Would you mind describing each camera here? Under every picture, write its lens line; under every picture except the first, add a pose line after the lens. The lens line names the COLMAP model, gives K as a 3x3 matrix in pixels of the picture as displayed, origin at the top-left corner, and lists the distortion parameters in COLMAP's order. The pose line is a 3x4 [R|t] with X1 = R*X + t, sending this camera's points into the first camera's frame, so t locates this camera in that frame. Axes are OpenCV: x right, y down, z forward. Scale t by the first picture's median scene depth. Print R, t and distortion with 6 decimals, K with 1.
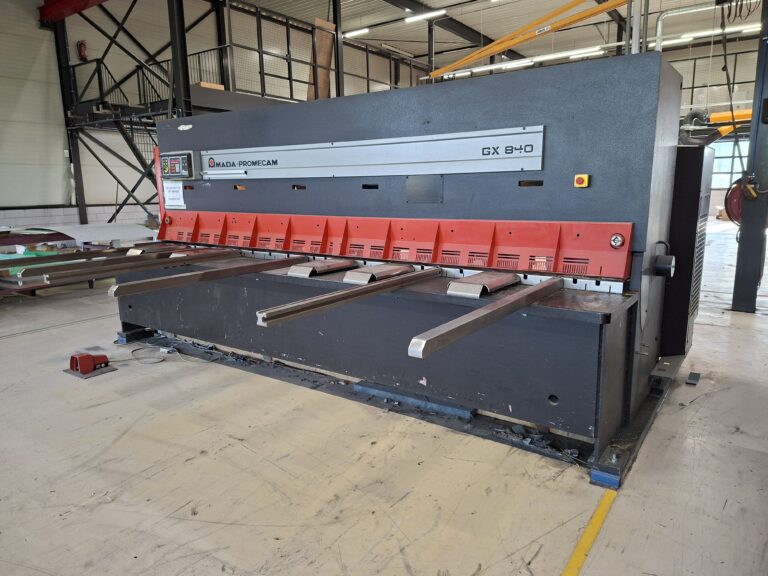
lens RADIAL K [[535.5, 0, 388.7], [0, 535.5, 283.6], [0, 0, 1]] dist [0.106118, -0.121066]
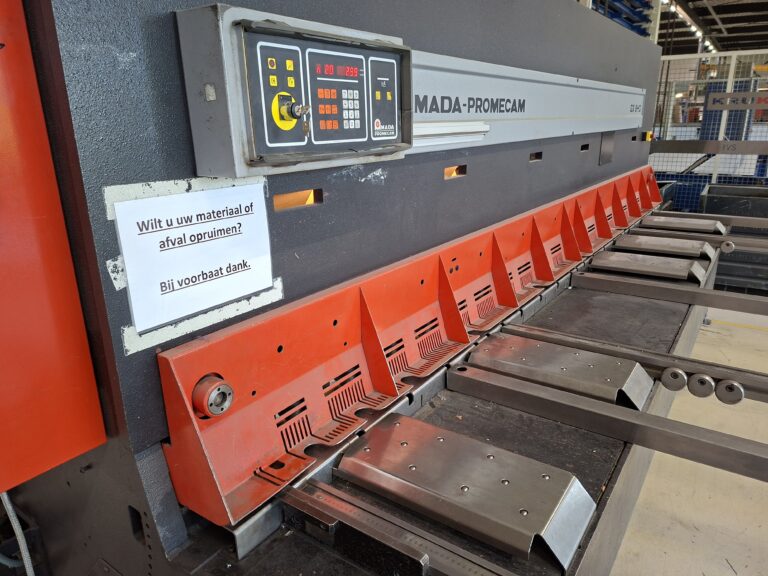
lens RADIAL K [[535.5, 0, 388.7], [0, 535.5, 283.6], [0, 0, 1]] dist [0.106118, -0.121066]
pose [[-0.020769, -0.277134, 0.960607, -0.710746], [0.191932, 0.941838, 0.275869, -0.237812], [-0.981189, 0.190100, 0.033630, 1.155053]]
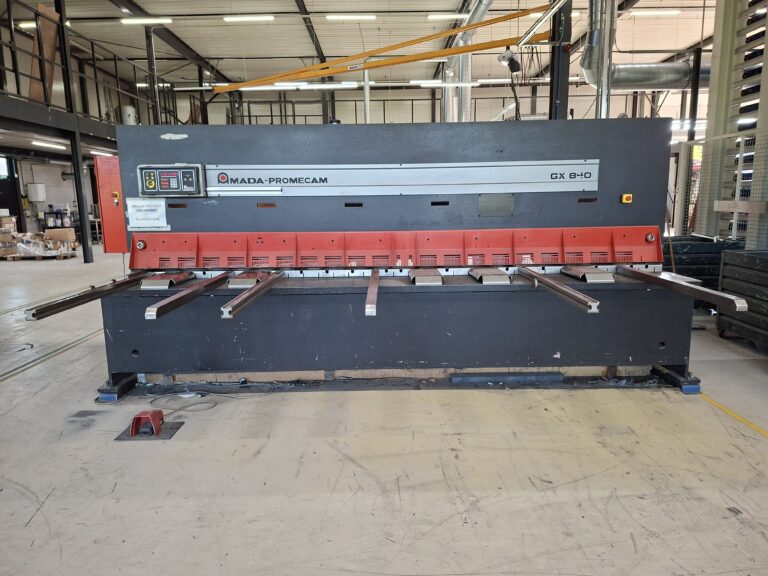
lens RADIAL K [[535.5, 0, 388.7], [0, 535.5, 283.6], [0, 0, 1]] dist [0.106118, -0.121066]
pose [[0.810017, -0.089227, 0.579578, -0.729587], [0.107440, 0.994207, 0.002902, -0.023648], [-0.576479, 0.059919, 0.814912, 0.129703]]
